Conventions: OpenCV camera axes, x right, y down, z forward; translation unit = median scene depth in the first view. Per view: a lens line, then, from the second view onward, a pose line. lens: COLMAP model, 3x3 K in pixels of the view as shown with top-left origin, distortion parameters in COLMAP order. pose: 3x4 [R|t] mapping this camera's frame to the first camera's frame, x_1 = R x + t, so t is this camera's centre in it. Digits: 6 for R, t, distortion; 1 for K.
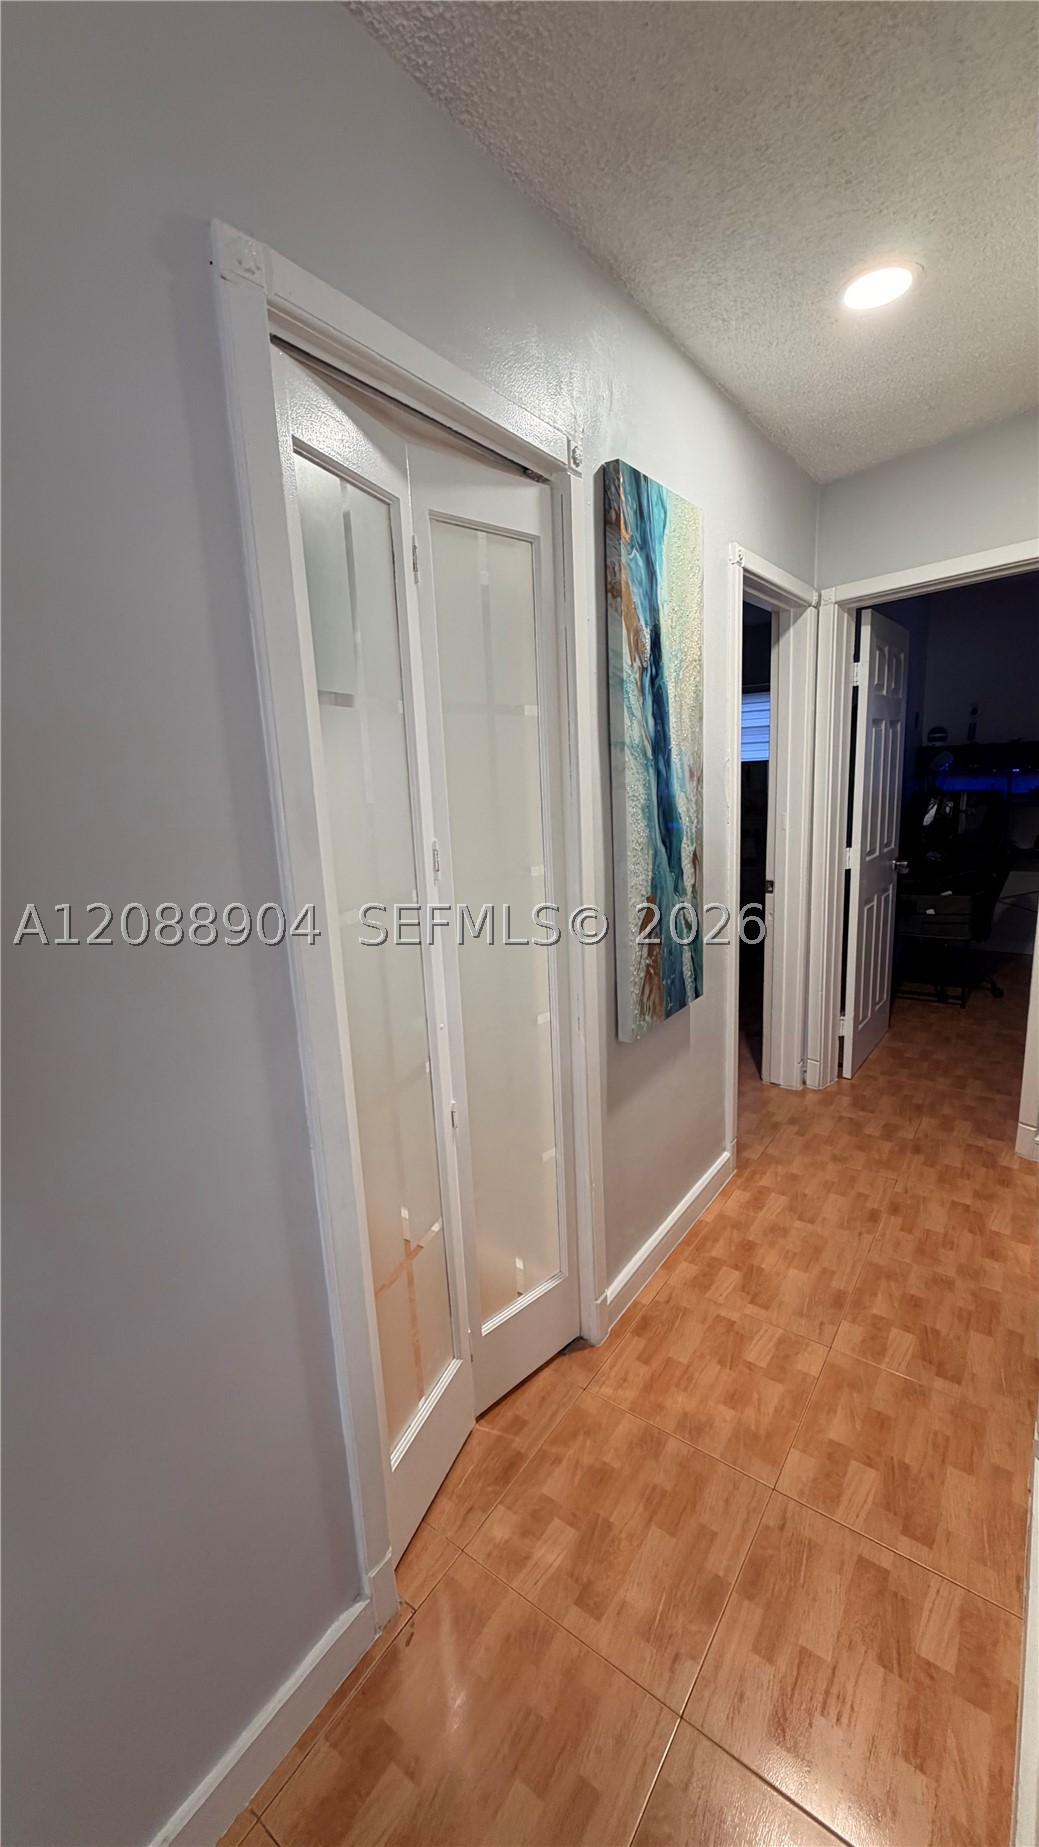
lens RADIAL K [[733.8, 0, 520.8], [0, 733.8, 922.9], [0, 0, 1]] dist [0.002434, -0.000318]
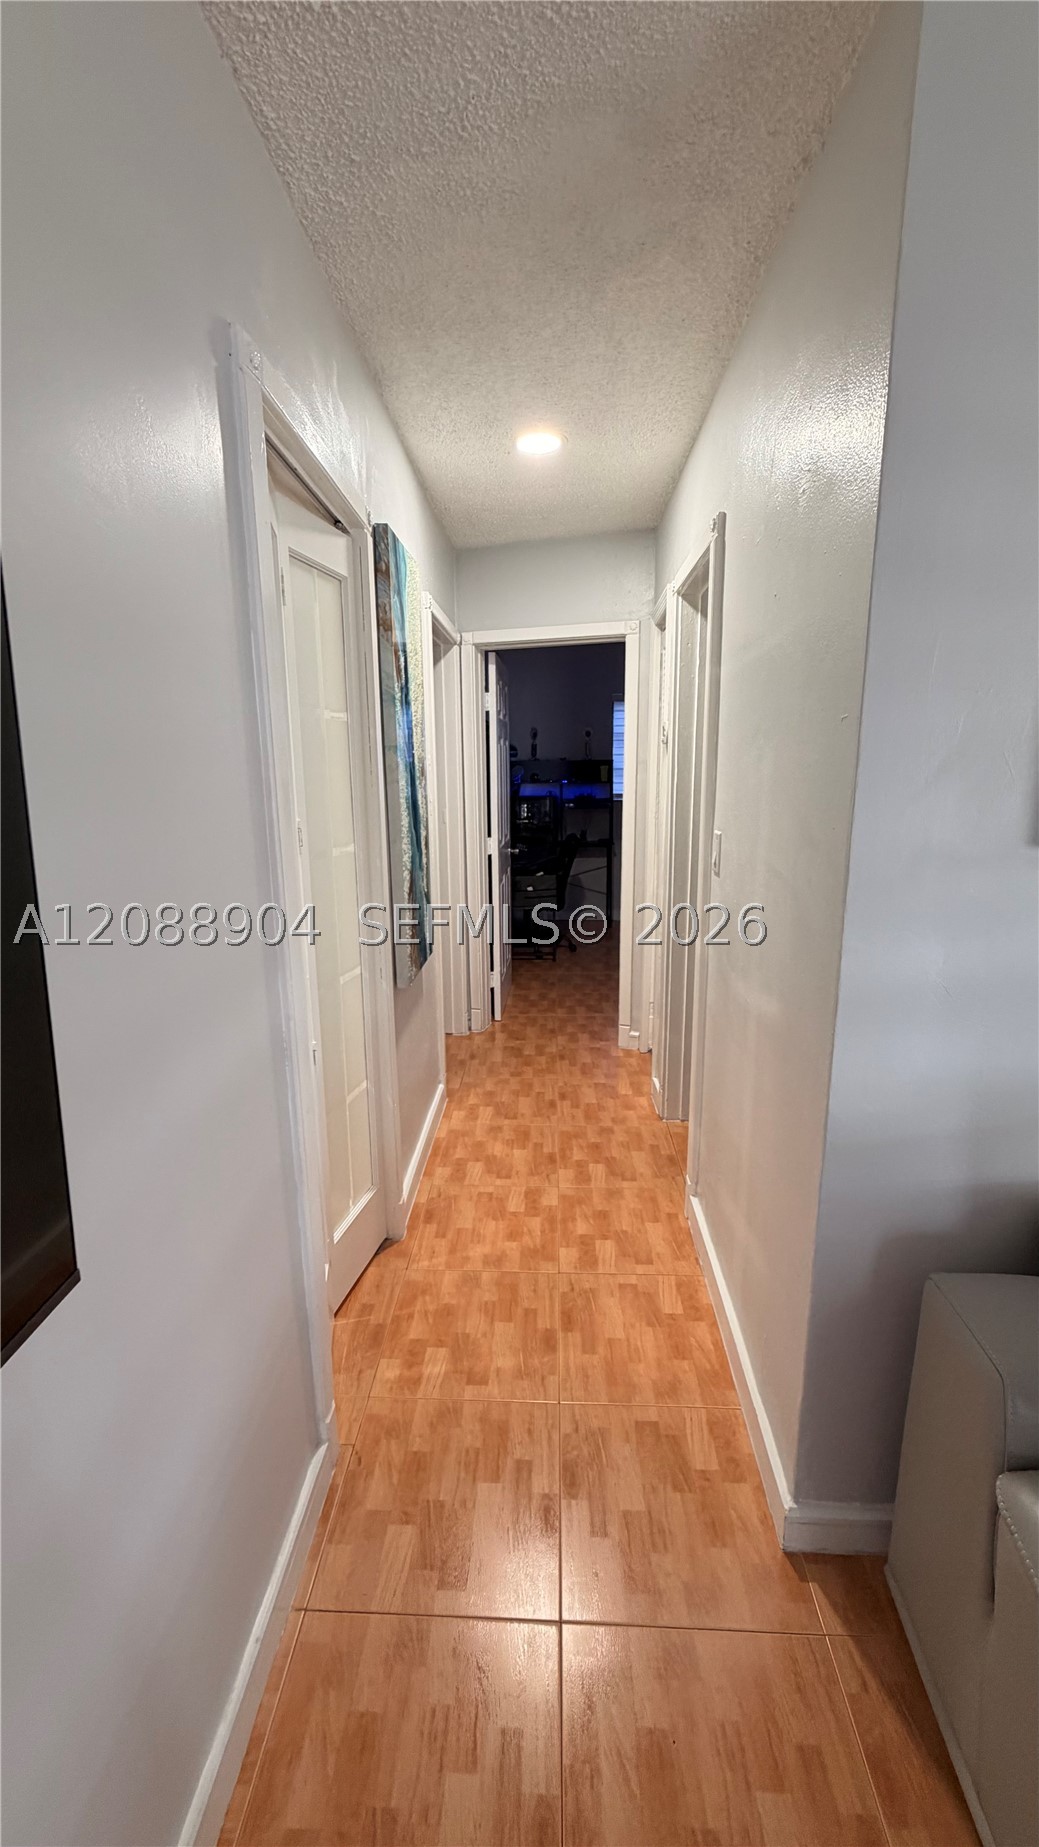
lens RADIAL K [[733.8, 0, 516.4], [0, 733.8, 921.9], [0, 0, 1]] dist [0.002434, -0.000318]
pose [[0.835258, -0.073116, 0.544976, -0.357070], [0.077282, 0.996892, 0.015300, 0.044762], [-0.544401, 0.029337, 0.838312, -0.139917]]
